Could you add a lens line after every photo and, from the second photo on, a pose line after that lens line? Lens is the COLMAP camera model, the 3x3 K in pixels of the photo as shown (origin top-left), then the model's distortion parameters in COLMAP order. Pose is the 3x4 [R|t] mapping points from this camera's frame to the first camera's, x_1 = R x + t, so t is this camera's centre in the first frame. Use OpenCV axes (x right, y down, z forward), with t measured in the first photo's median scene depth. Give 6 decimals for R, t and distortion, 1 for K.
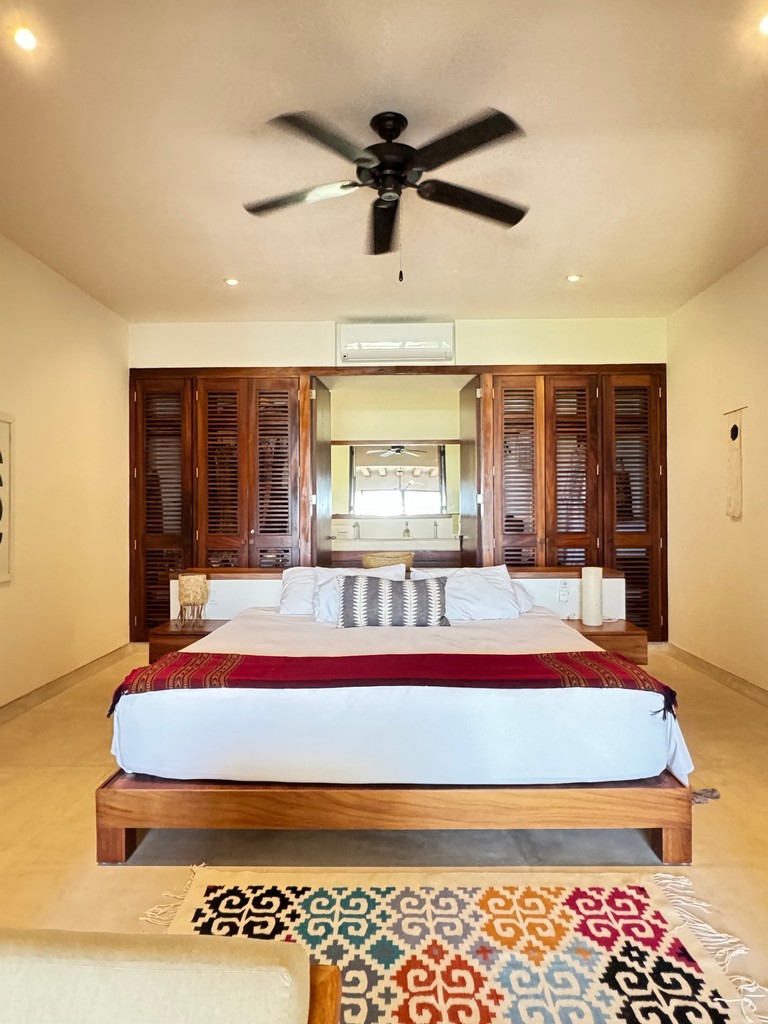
lens RADIAL K [[632.6, 0, 383.1], [0, 632.6, 508.8], [0, 0, 1]] dist [-0.006689, 0.007787]
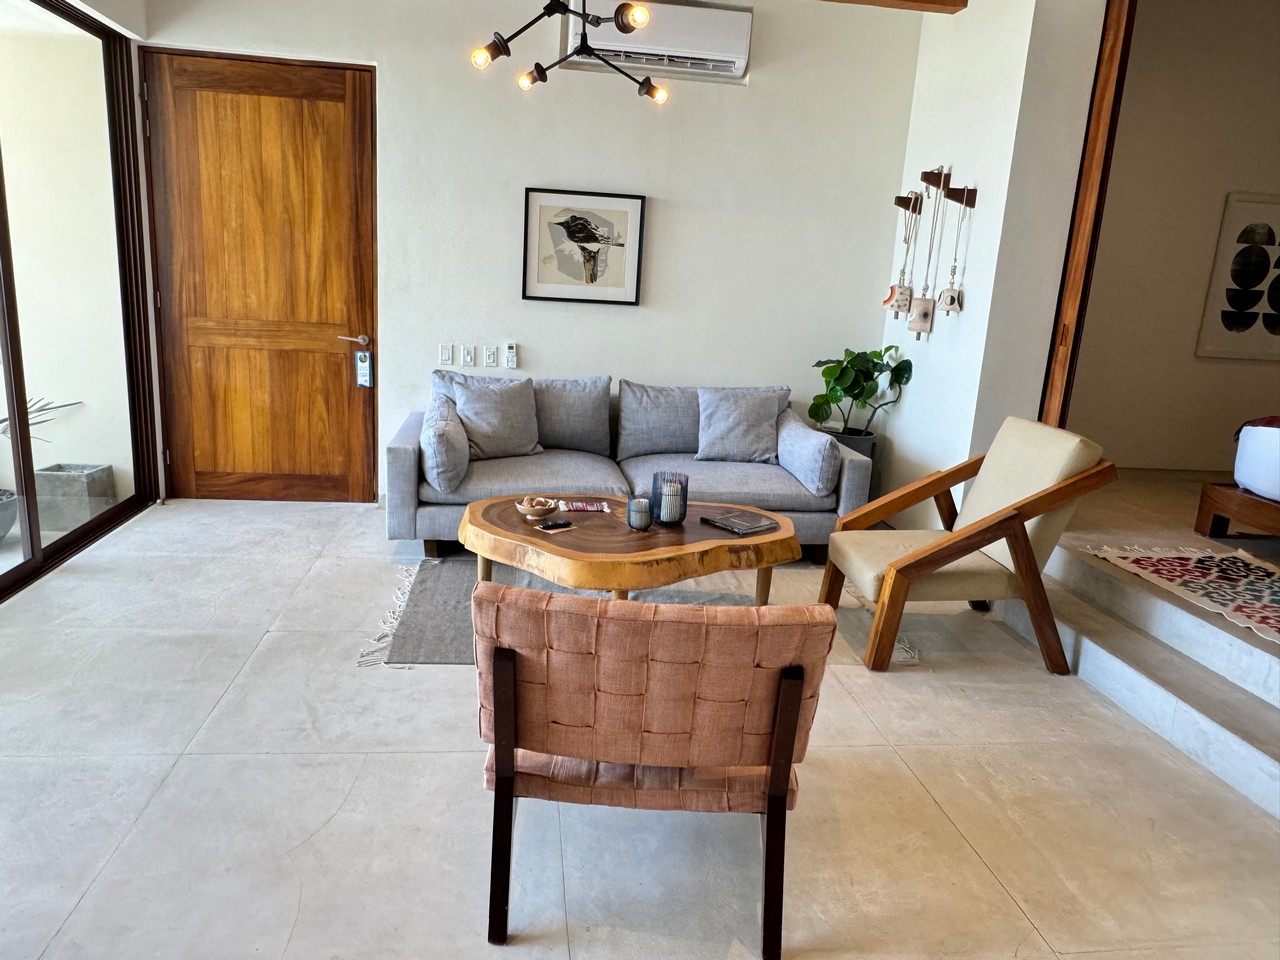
lens RADIAL K [[906.9, 0, 631.3], [0, 906.9, 489.2], [0, 0, 1]] dist [0.007107, -0.023149]
pose [[0.139095, 0.241407, -0.960404, 0.664551], [-0.058954, 0.970130, 0.235313, 0.025628], [0.988523, 0.023889, 0.149173, -0.295143]]
